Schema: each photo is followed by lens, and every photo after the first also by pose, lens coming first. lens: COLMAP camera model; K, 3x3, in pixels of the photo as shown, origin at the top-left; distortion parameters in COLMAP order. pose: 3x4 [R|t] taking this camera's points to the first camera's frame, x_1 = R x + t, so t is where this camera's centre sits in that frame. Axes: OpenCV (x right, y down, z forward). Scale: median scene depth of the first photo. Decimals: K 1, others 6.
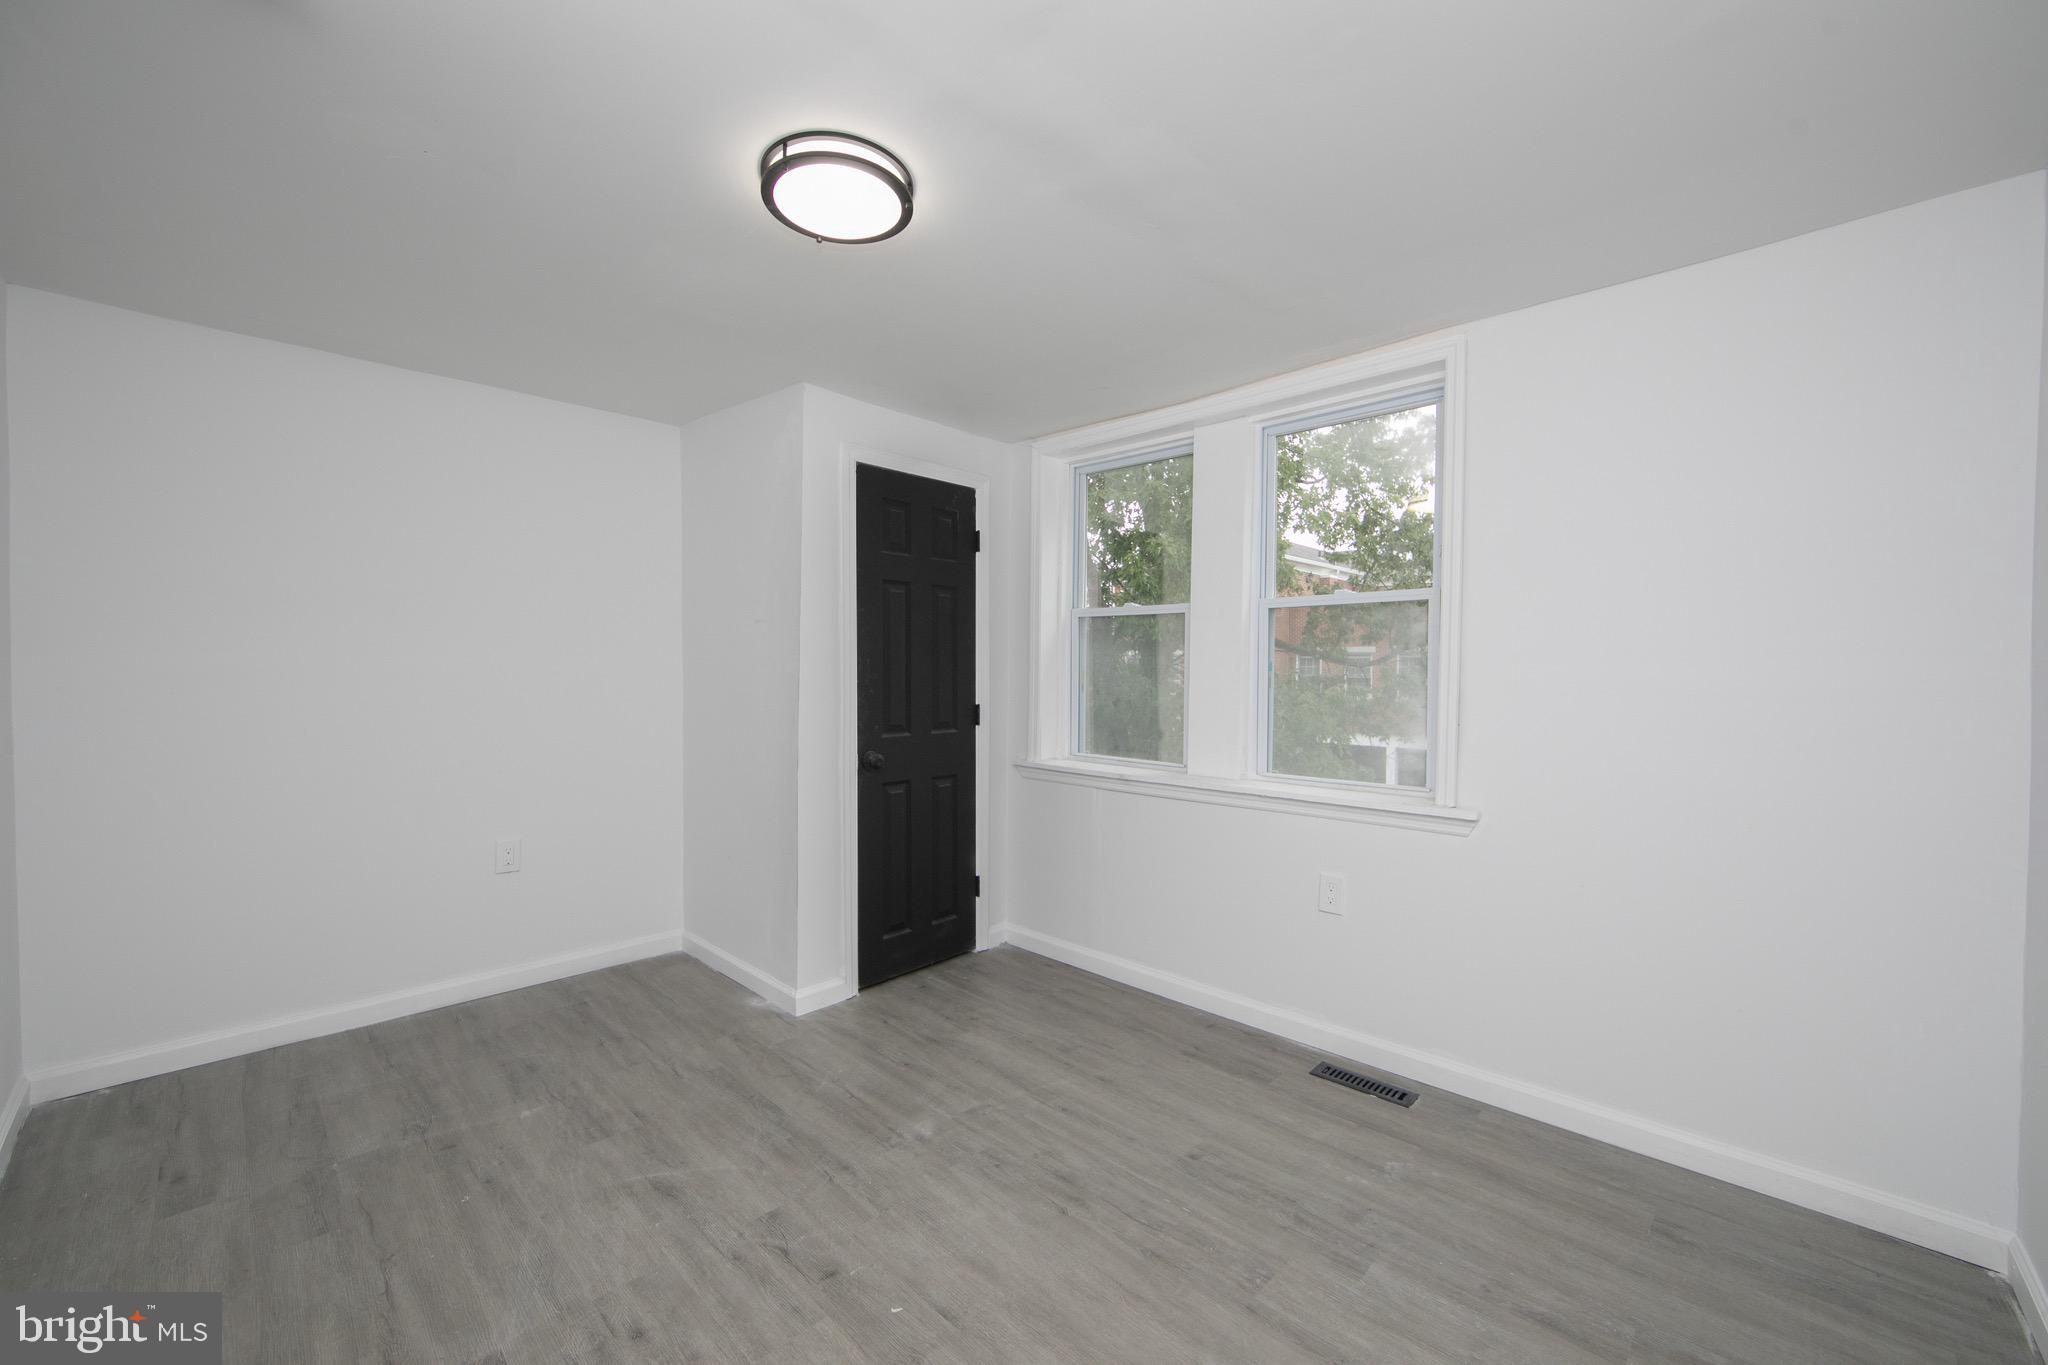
lens RADIAL K [[818.7, 0, 1022.2], [0, 818.7, 681.4], [0, 0, 1]] dist [-0.005332, 0.000779]
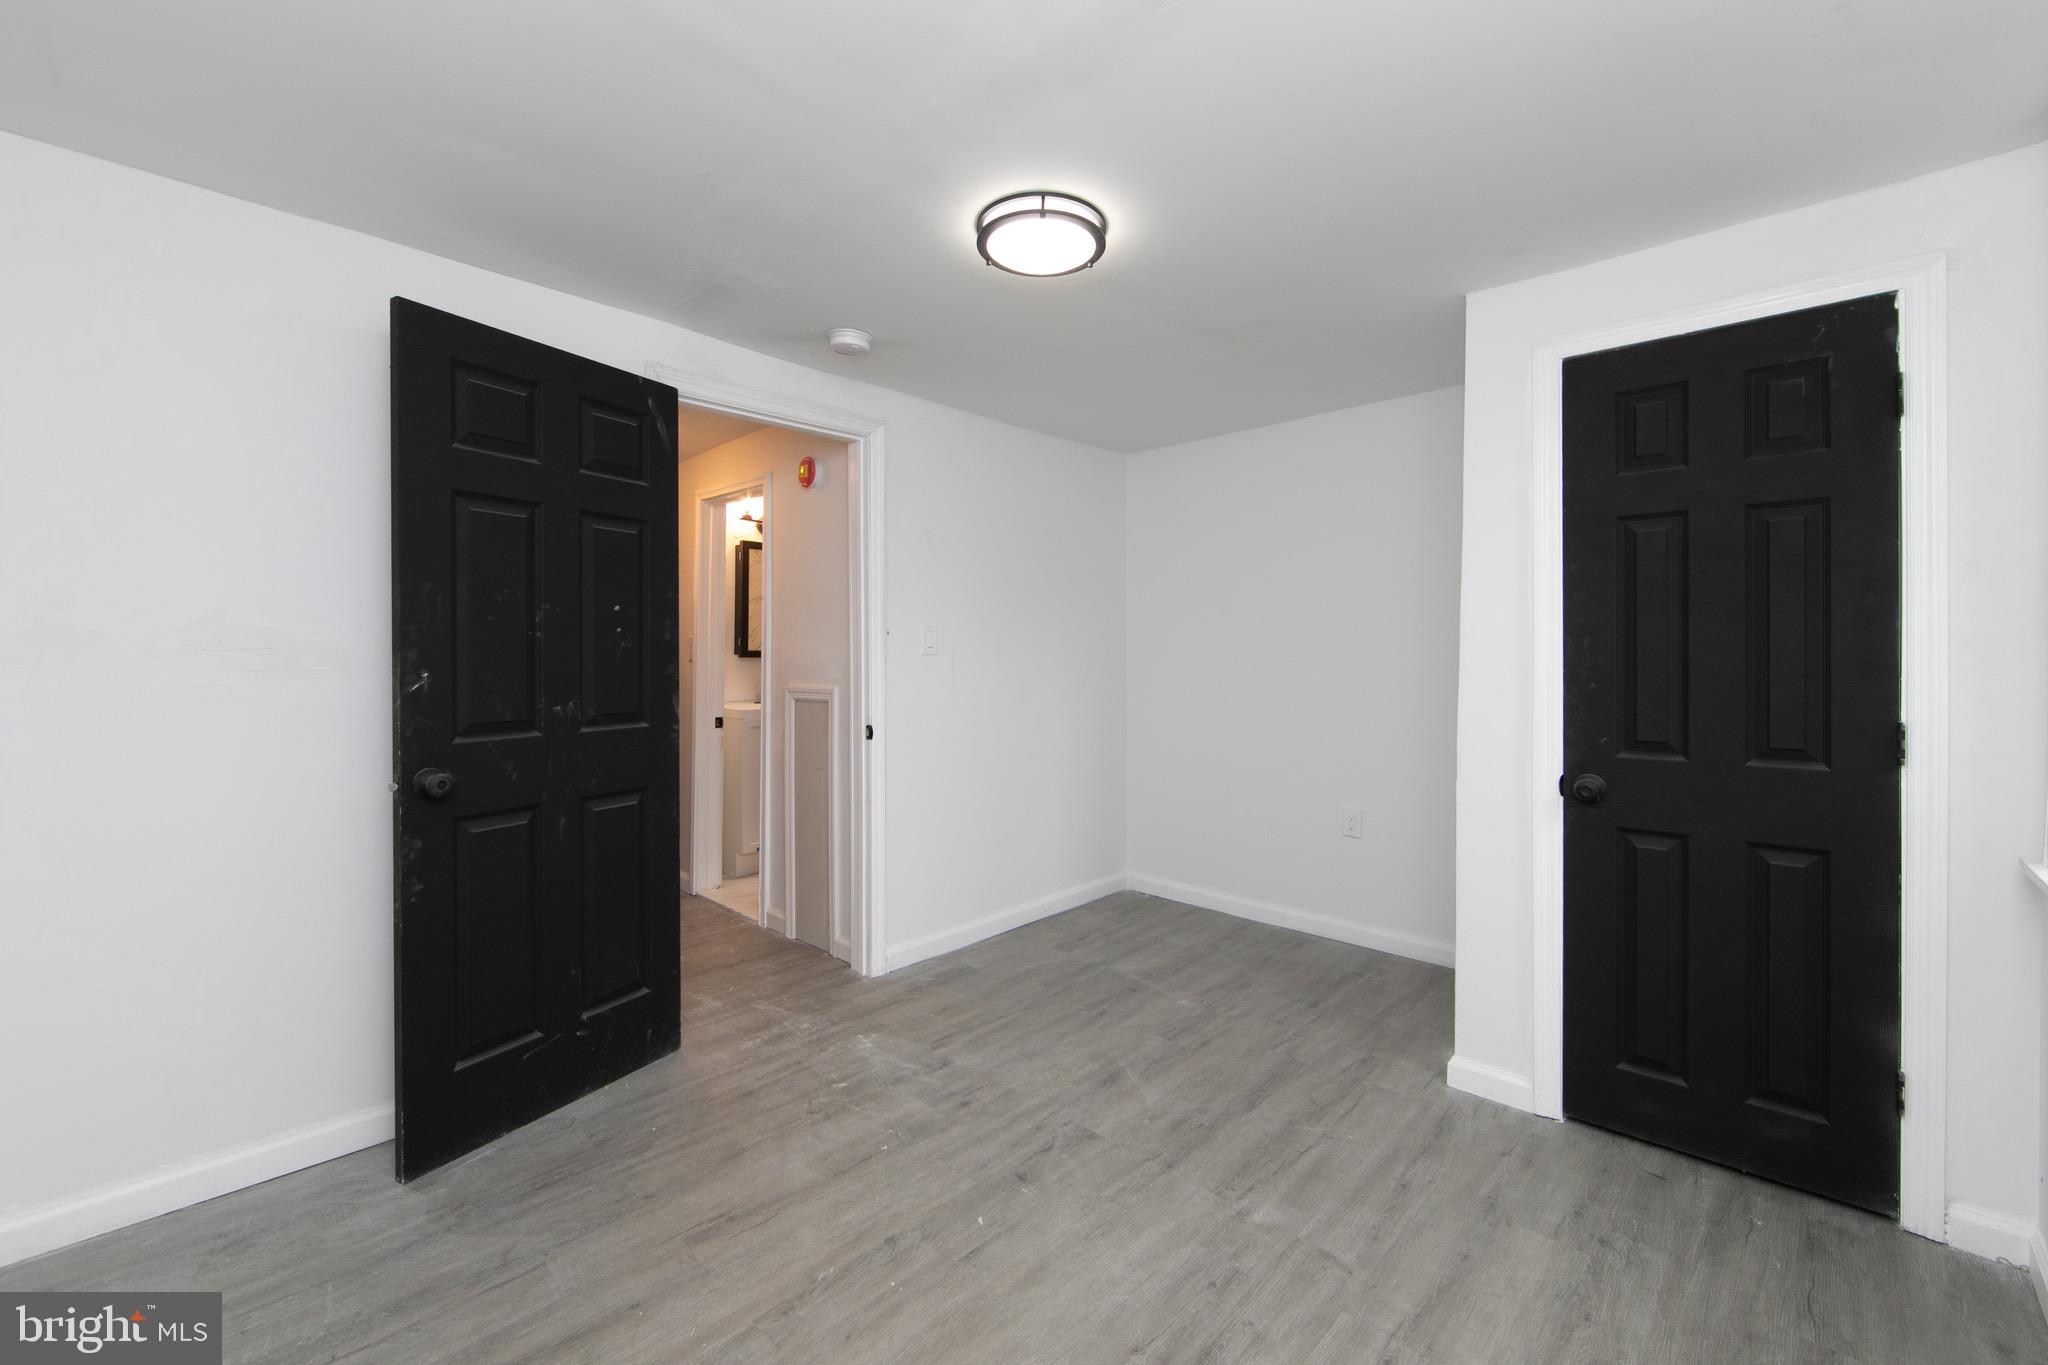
lens RADIAL K [[818.7, 0, 994.3], [0, 818.7, 637.5], [0, 0, 1]] dist [-0.005332, 0.000779]
pose [[-0.004899, -0.025121, -0.999672, 0.682370], [-0.015733, 0.999563, -0.025041, -0.004723], [0.999864, 0.015605, -0.005292, 0.695758]]
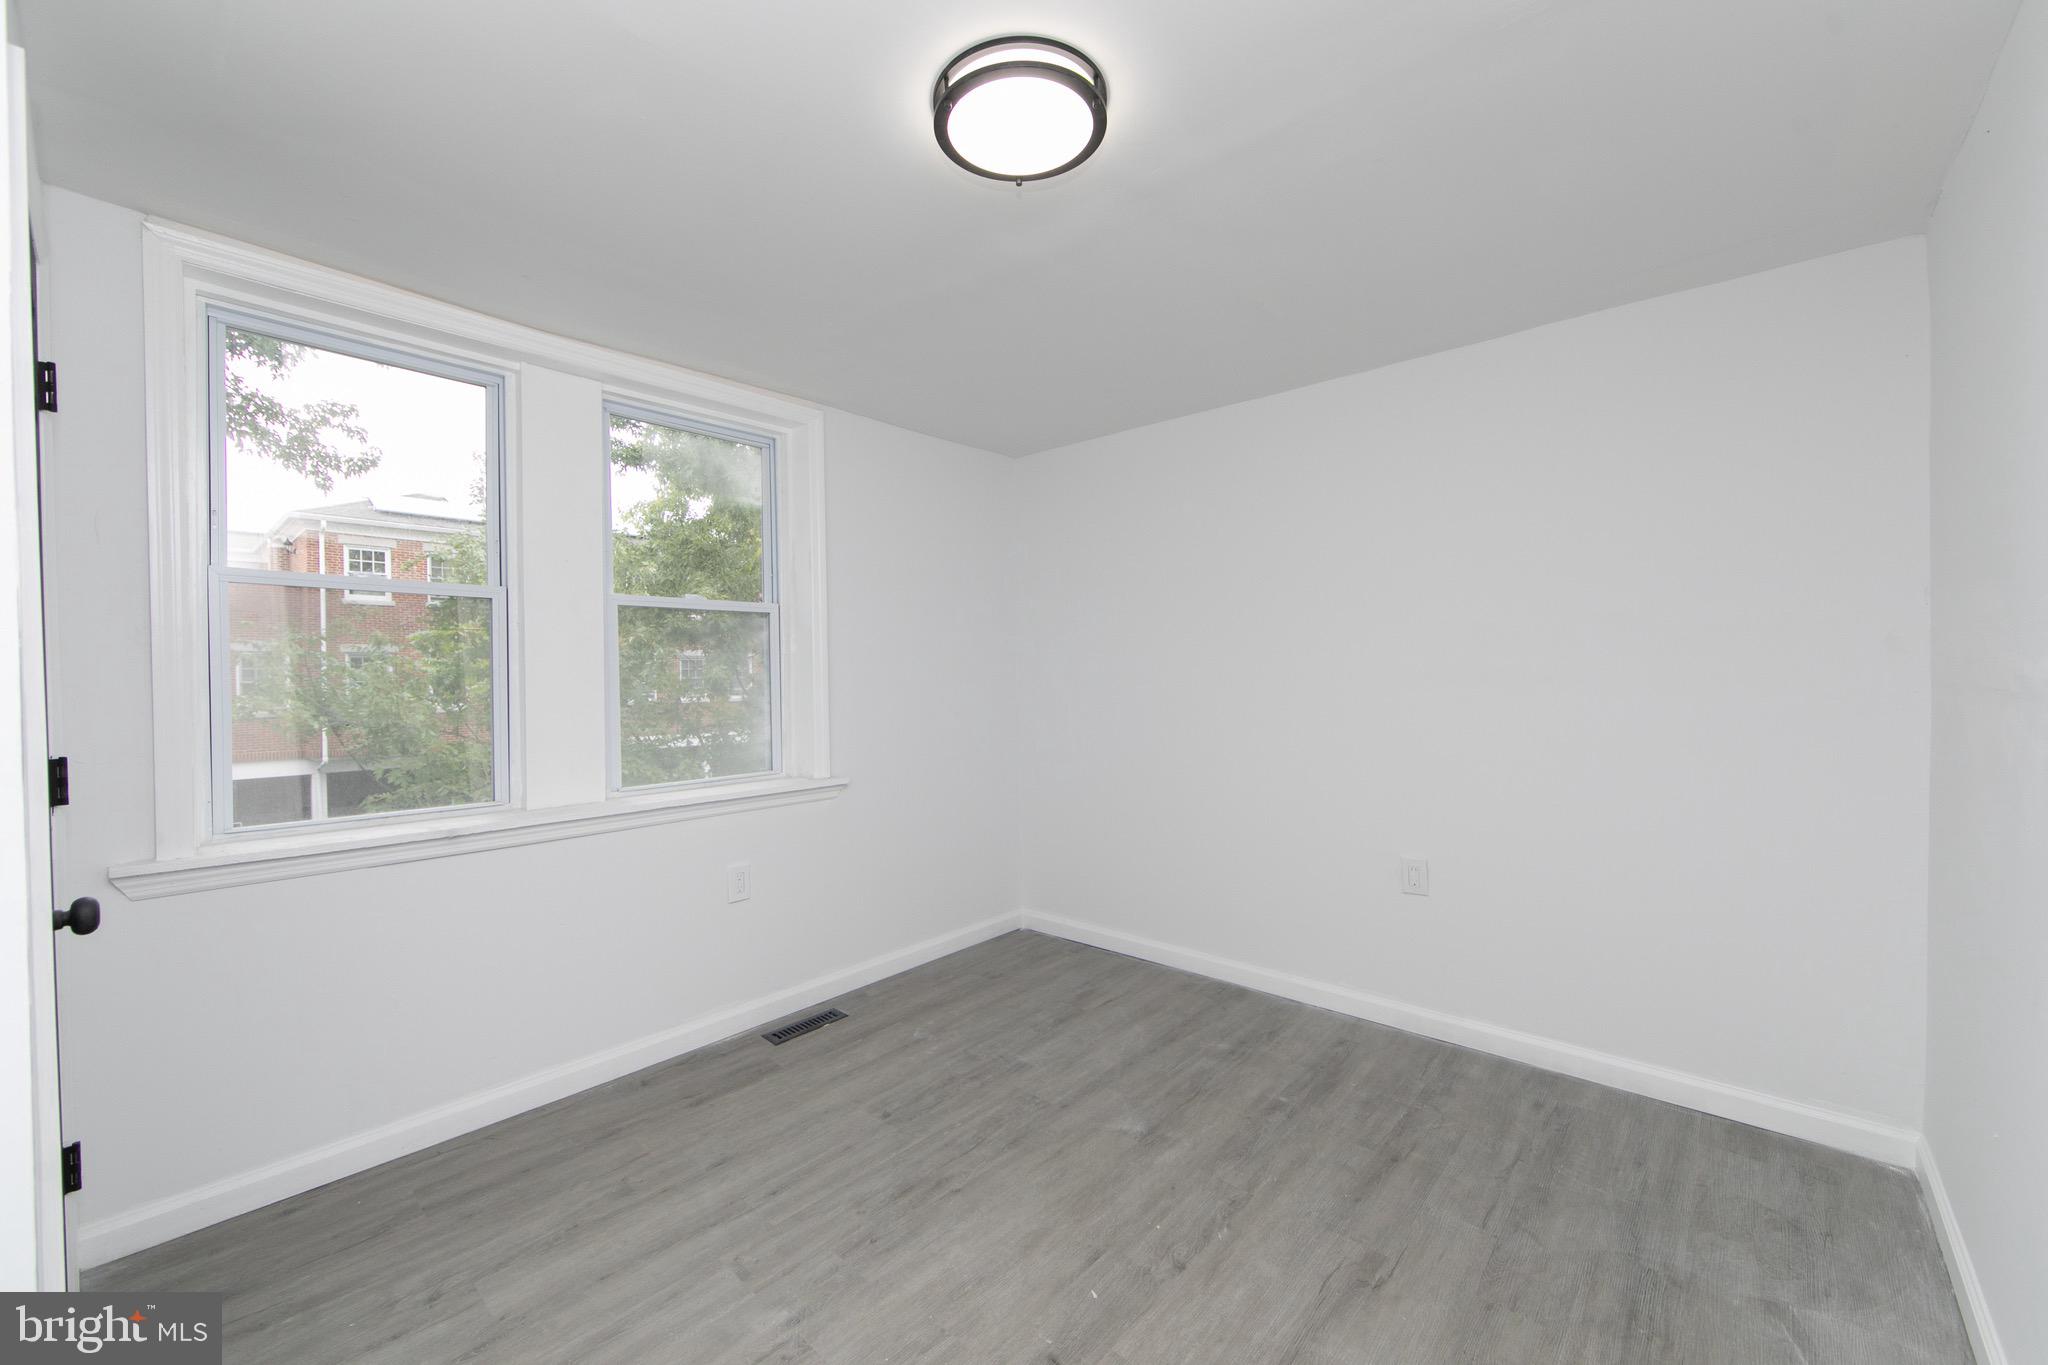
lens RADIAL K [[818.7, 0, 1030.8], [0, 818.7, 686.4], [0, 0, 1]] dist [-0.005332, 0.000779]
pose [[-0.060979, -0.020876, 0.997921, -0.794818], [0.022606, 0.999496, 0.022291, -0.012288], [-0.997883, 0.023919, -0.060477, 0.772135]]
